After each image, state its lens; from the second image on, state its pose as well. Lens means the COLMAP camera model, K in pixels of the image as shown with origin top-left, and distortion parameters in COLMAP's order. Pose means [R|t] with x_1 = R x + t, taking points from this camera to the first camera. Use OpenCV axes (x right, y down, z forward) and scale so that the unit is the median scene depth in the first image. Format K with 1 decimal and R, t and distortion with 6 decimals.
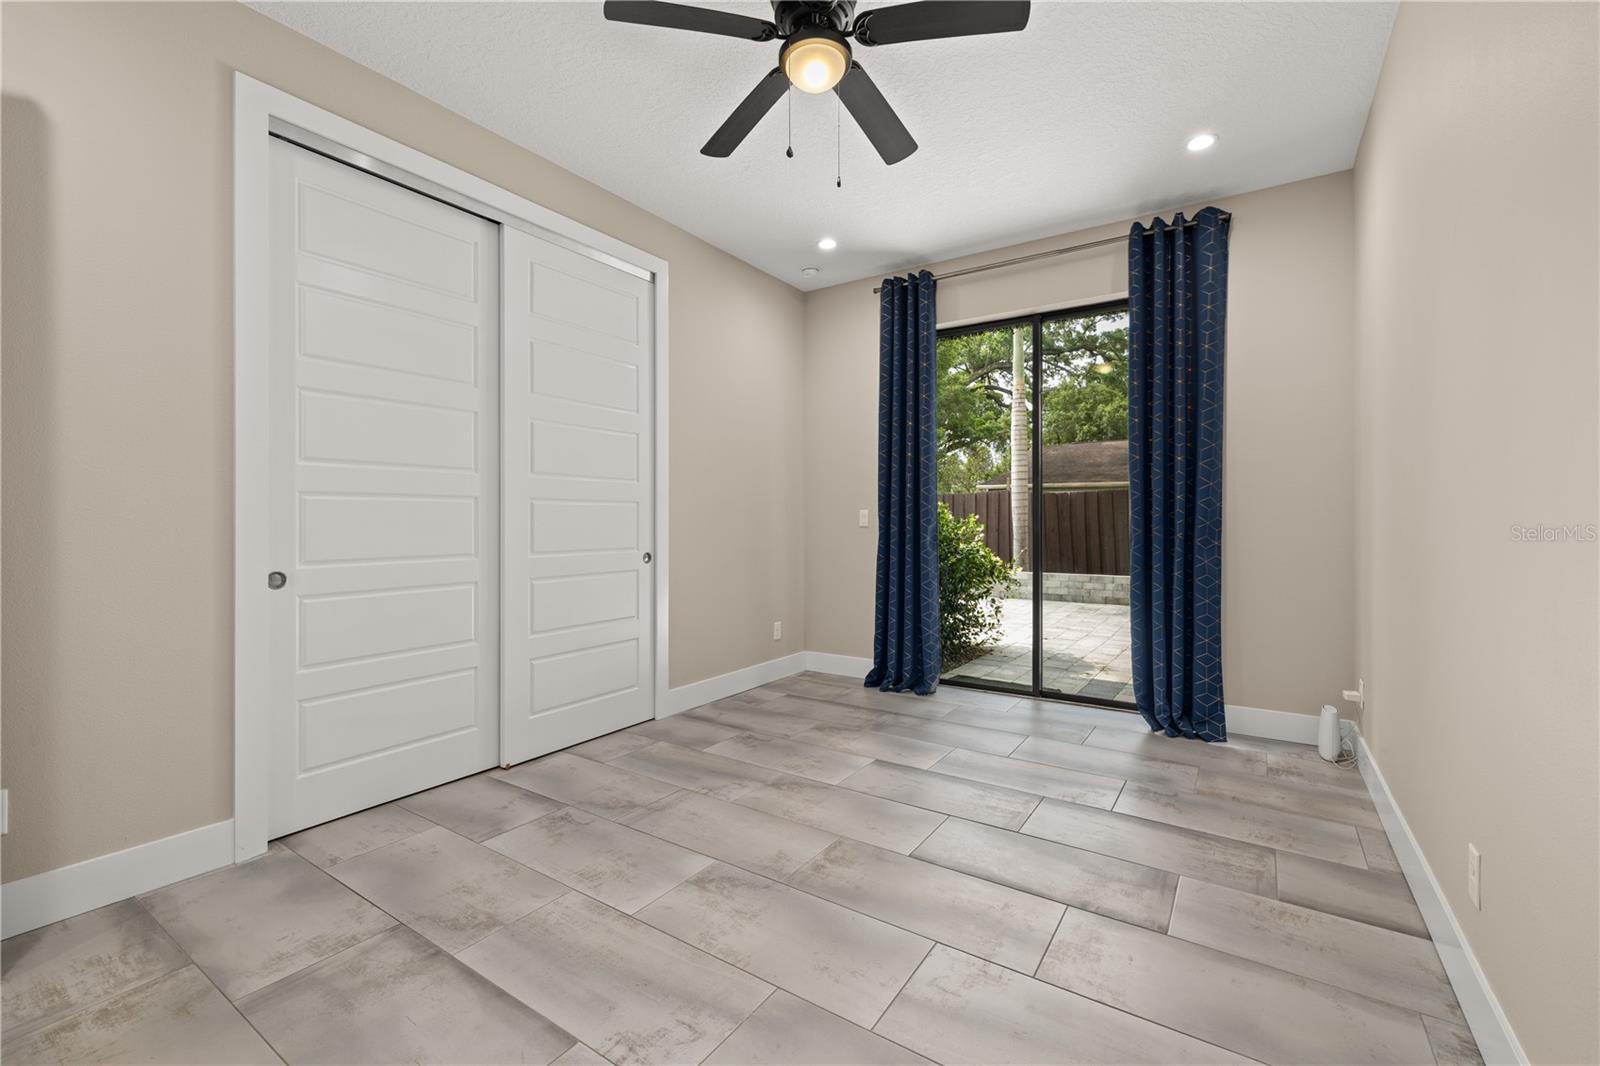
lens RADIAL K [[681.5, 0, 798.7], [0, 681.5, 524.6], [0, 0, 1]] dist [0.002840, 0.000836]
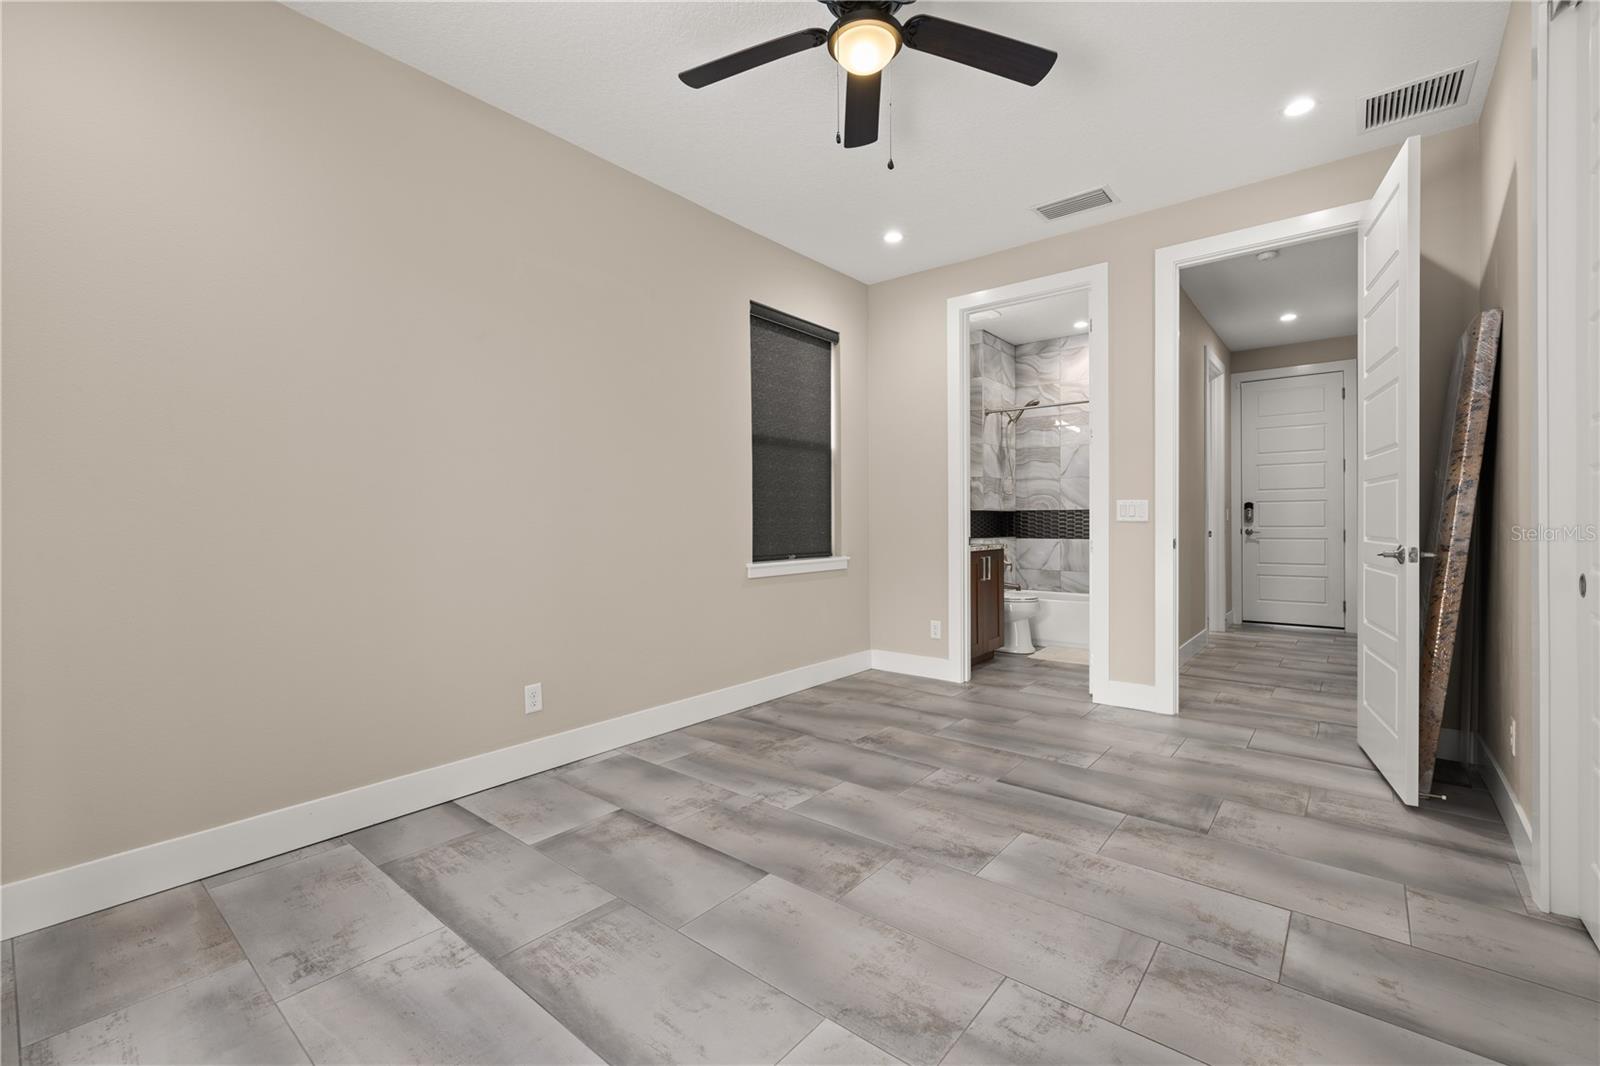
lens RADIAL K [[681.5, 0, 799.2], [0, 681.5, 526.8], [0, 0, 1]] dist [0.002840, 0.000836]
pose [[-0.994967, 0.006643, 0.099980, 0.024716], [0.008247, 0.999844, 0.015635, -0.001761], [-0.099861, 0.016381, -0.994867, 1.986843]]
